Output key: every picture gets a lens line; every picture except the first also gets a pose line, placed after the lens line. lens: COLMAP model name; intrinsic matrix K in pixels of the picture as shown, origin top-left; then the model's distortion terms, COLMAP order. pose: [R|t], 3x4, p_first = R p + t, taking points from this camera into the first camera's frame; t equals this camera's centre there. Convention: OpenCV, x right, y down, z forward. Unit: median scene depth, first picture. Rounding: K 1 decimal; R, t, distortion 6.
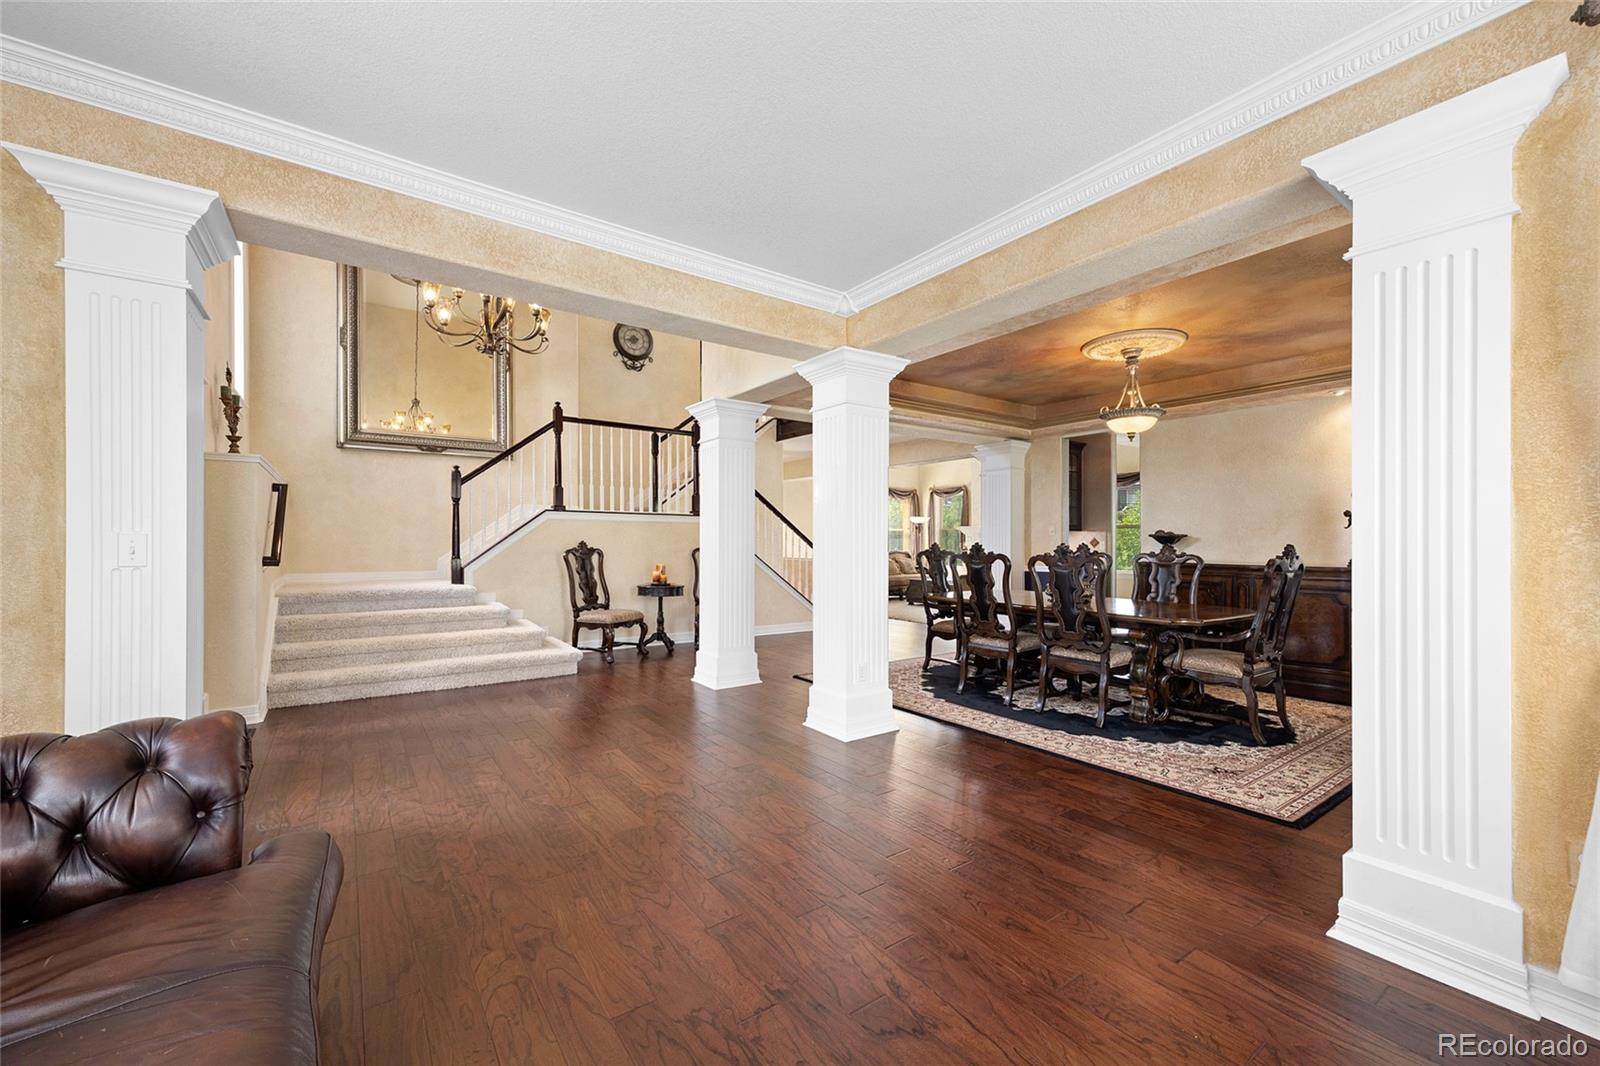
lens RADIAL K [[643.1, 0, 798.9], [0, 643.1, 543.6], [0, 0, 1]] dist [0.000269, -0.000011]
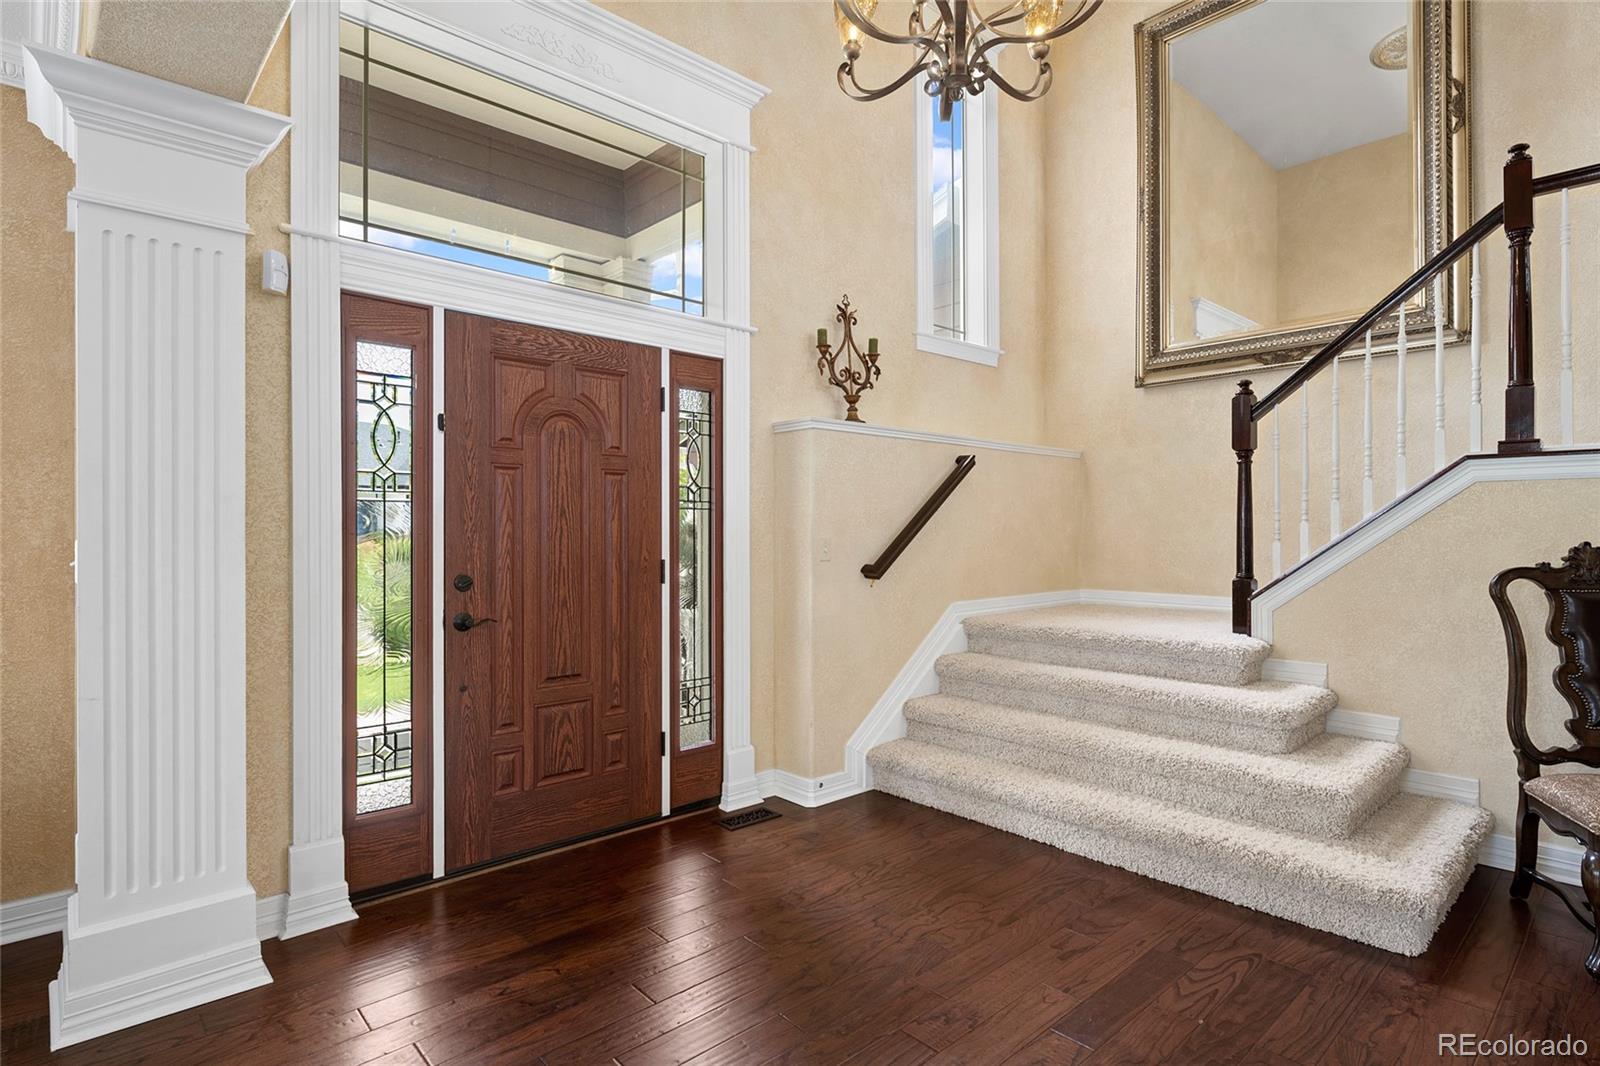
lens RADIAL K [[826.1, 0, 800.0], [0, 826.1, 533.0], [0, 0, 1]] dist [-0.000118, 0.000060]
pose [[0.123481, -0.002312, -0.992344, 0.023313], [0.000342, 0.999997, -0.002287, -0.008157], [0.992347, -0.000057, 0.123482, 0.583270]]
